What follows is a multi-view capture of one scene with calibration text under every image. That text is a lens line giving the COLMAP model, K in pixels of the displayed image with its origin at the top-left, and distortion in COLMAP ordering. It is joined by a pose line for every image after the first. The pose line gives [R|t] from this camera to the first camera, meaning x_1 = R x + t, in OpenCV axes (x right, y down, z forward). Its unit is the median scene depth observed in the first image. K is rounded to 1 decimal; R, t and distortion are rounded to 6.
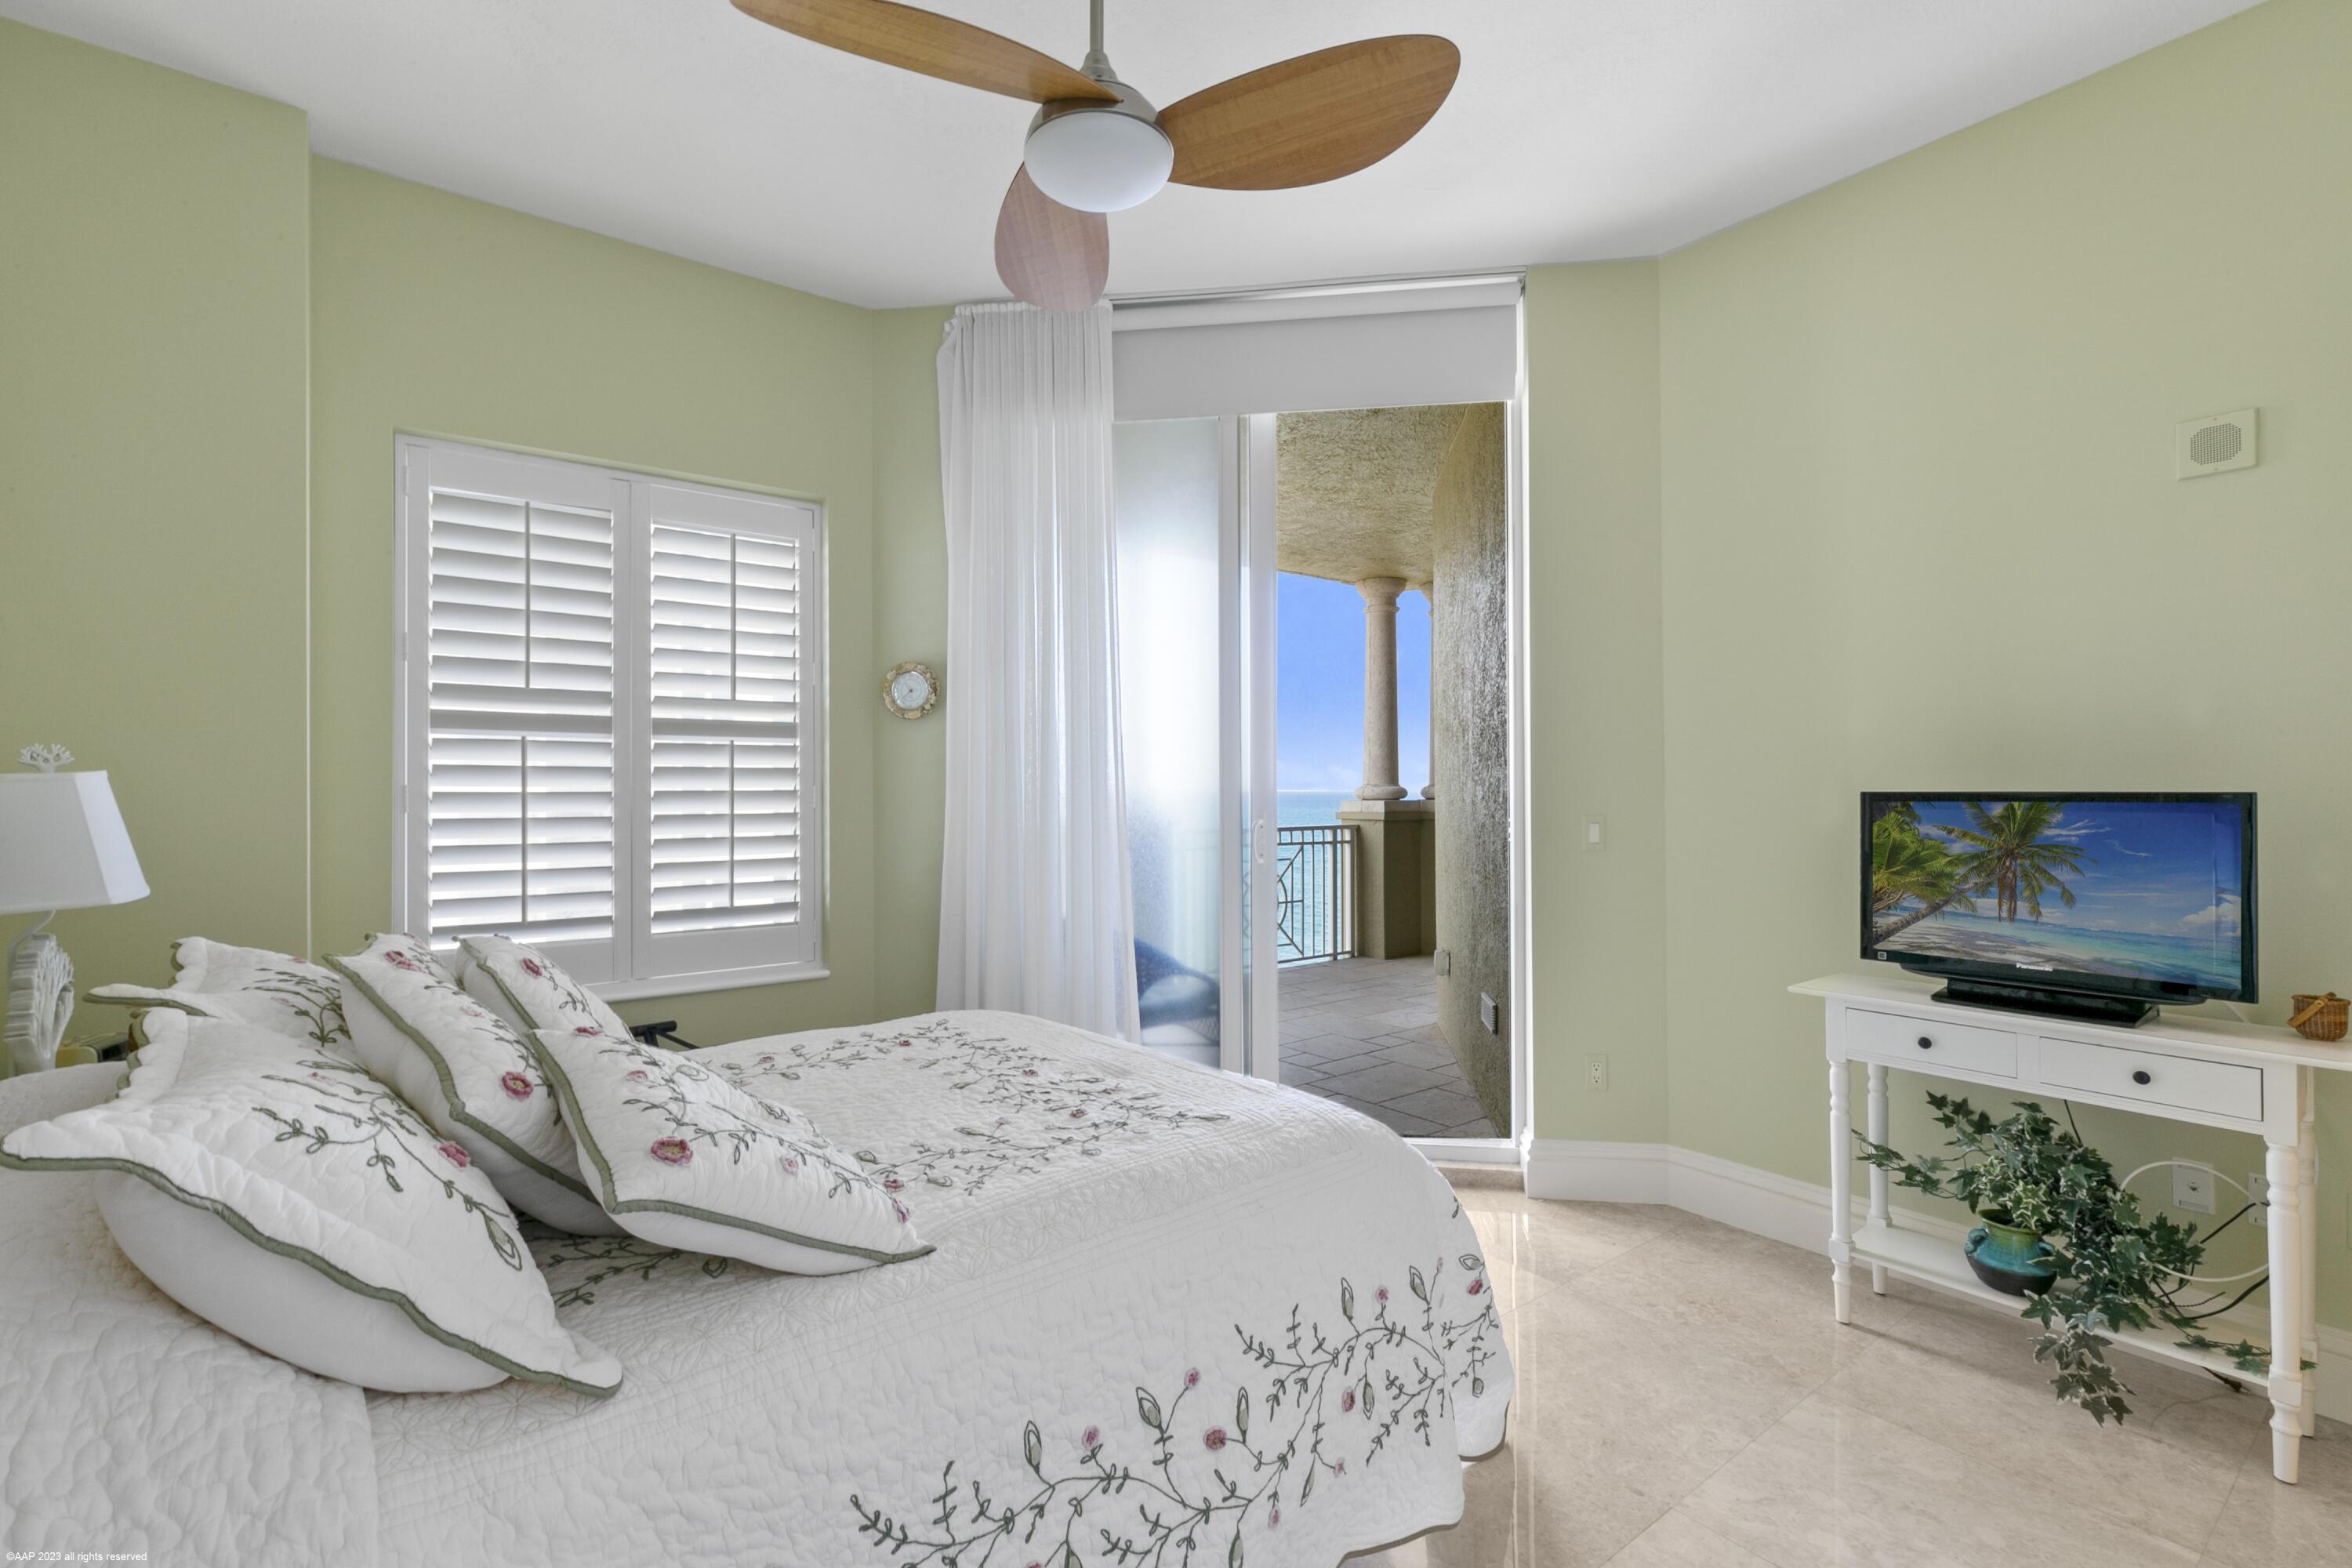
lens RADIAL K [[1057.0, 0, 1167.1], [0, 1057.0, 786.8], [0, 0, 1]] dist [0.000598, 0.000441]
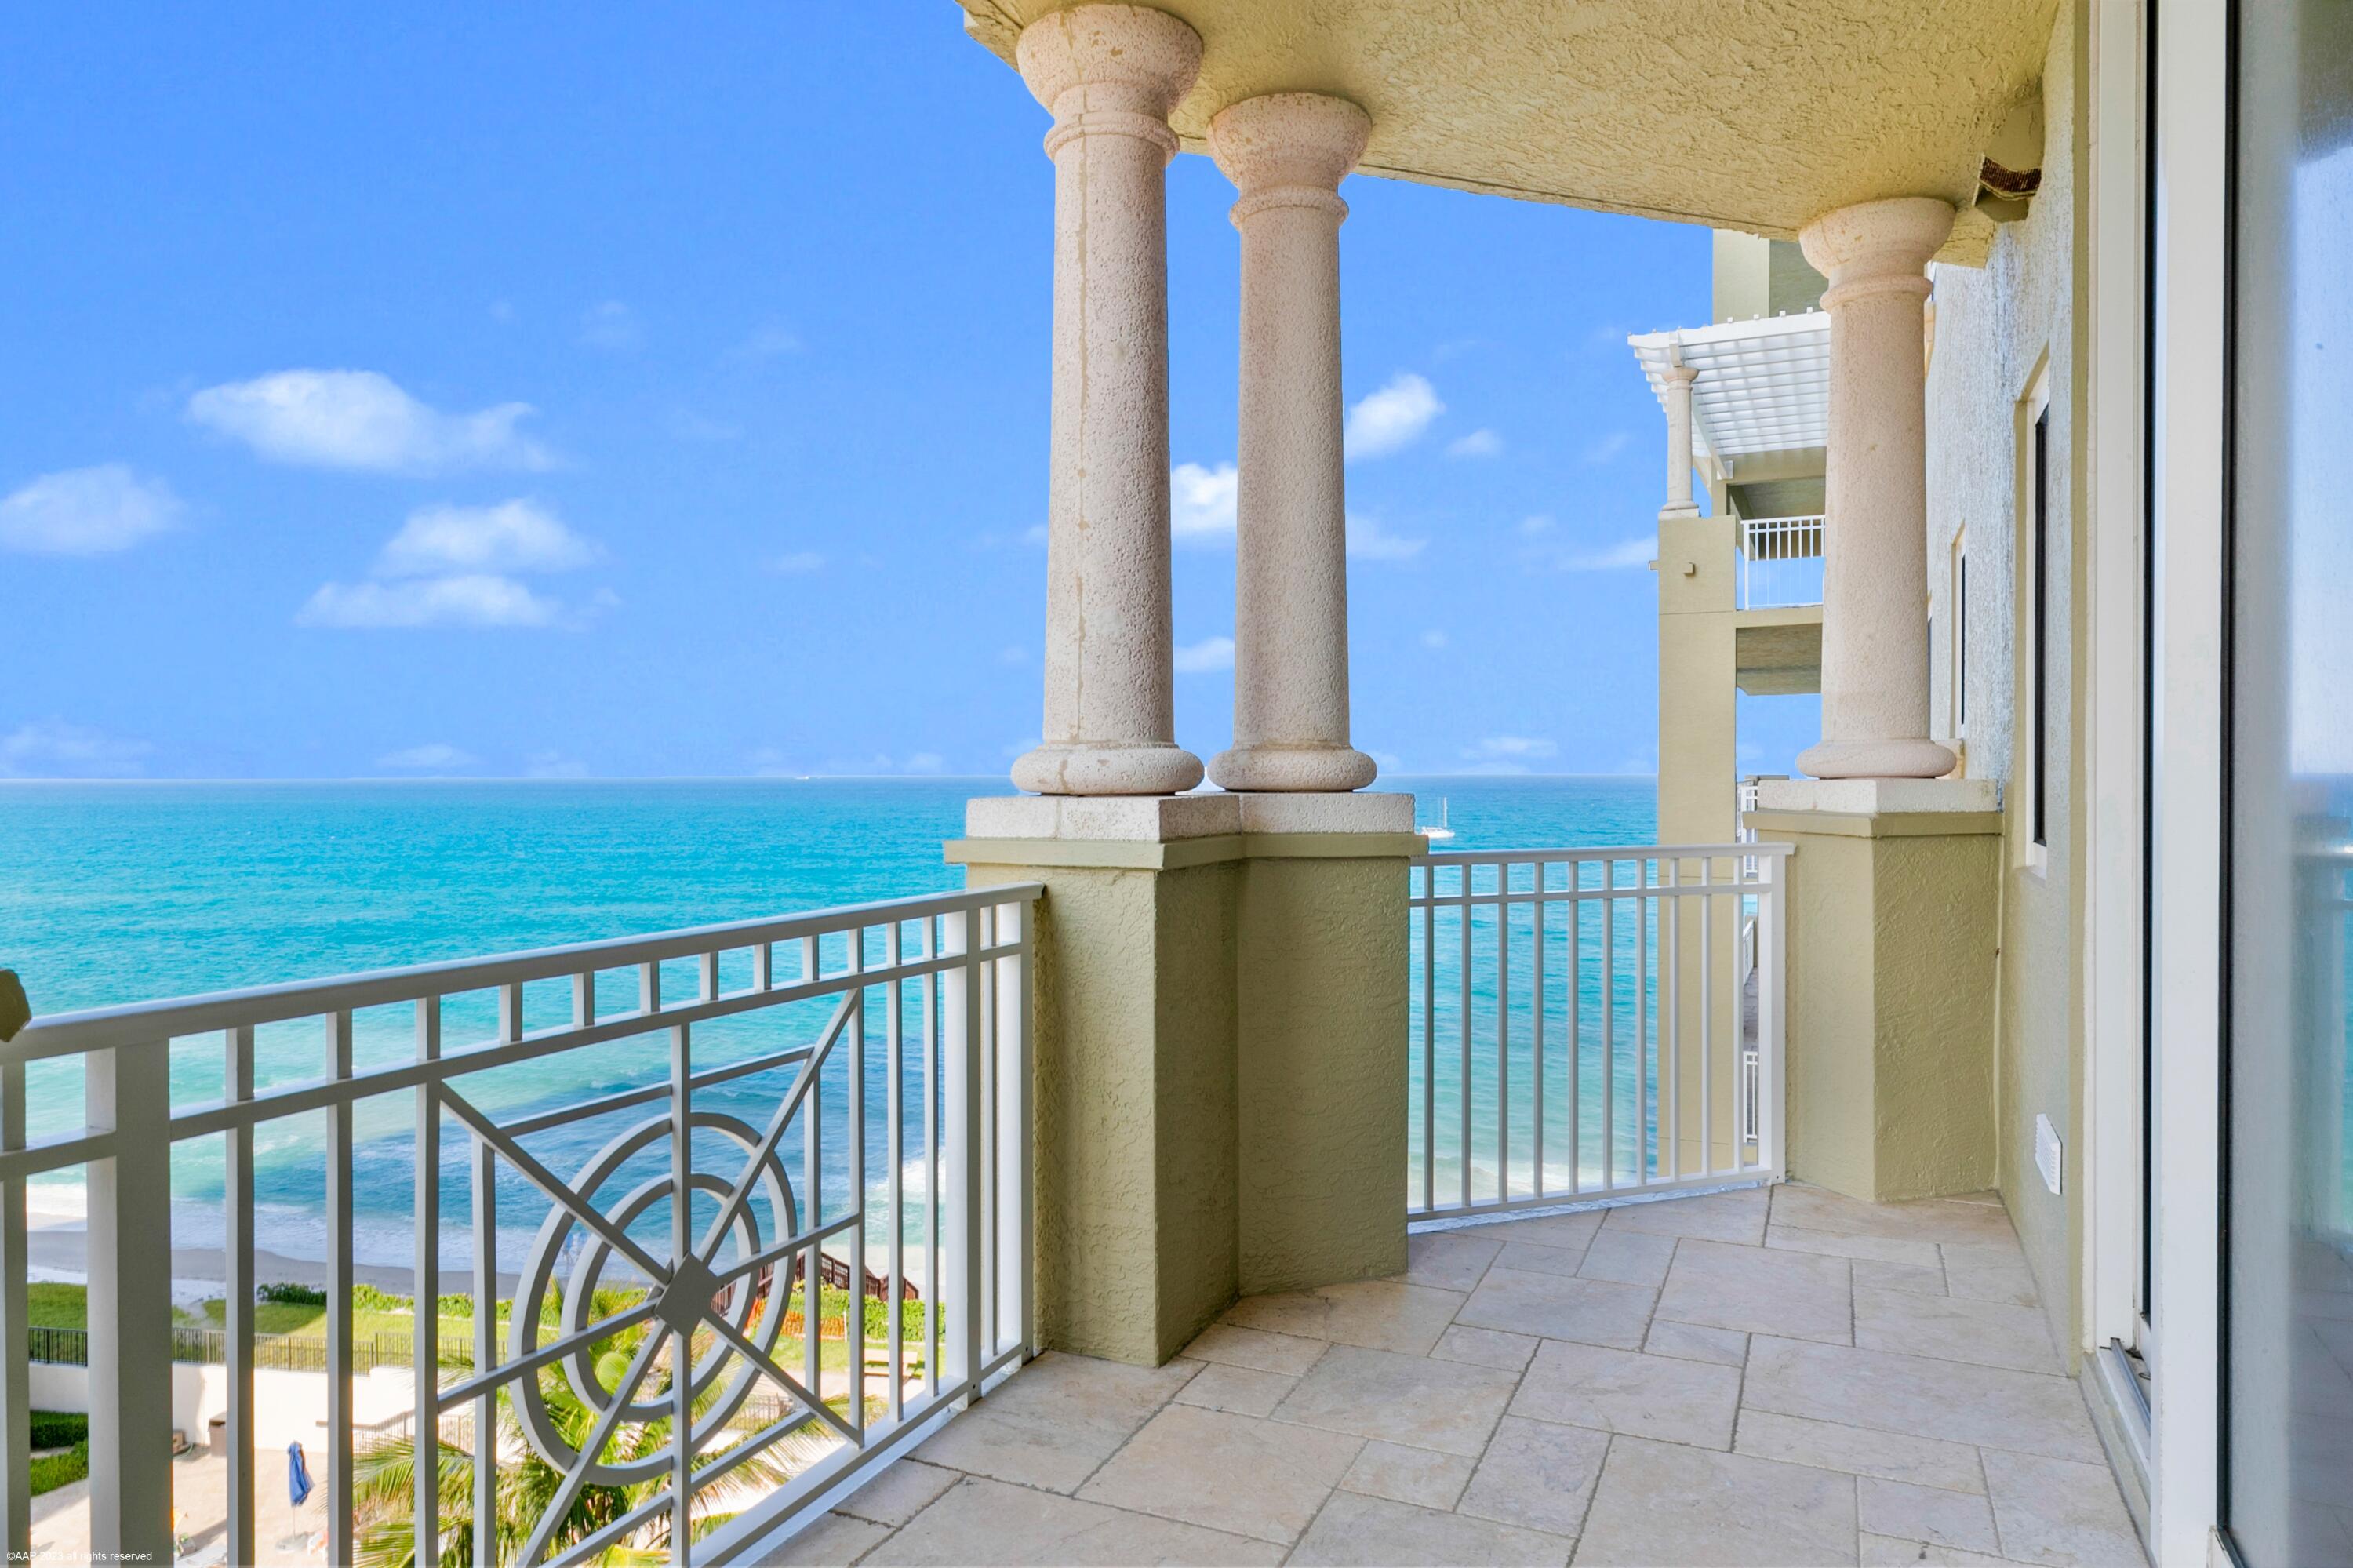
lens RADIAL K [[1368.3, 0, 1177.8], [0, 1368.3, 782.7], [0, 0, 1]] dist [0.000176, -0.000870]
pose [[0.907514, 0.001921, 0.420017, 0.061841], [-0.005775, 0.999952, 0.007905, 0.005964], [-0.419981, -0.009600, 0.907482, 0.672132]]
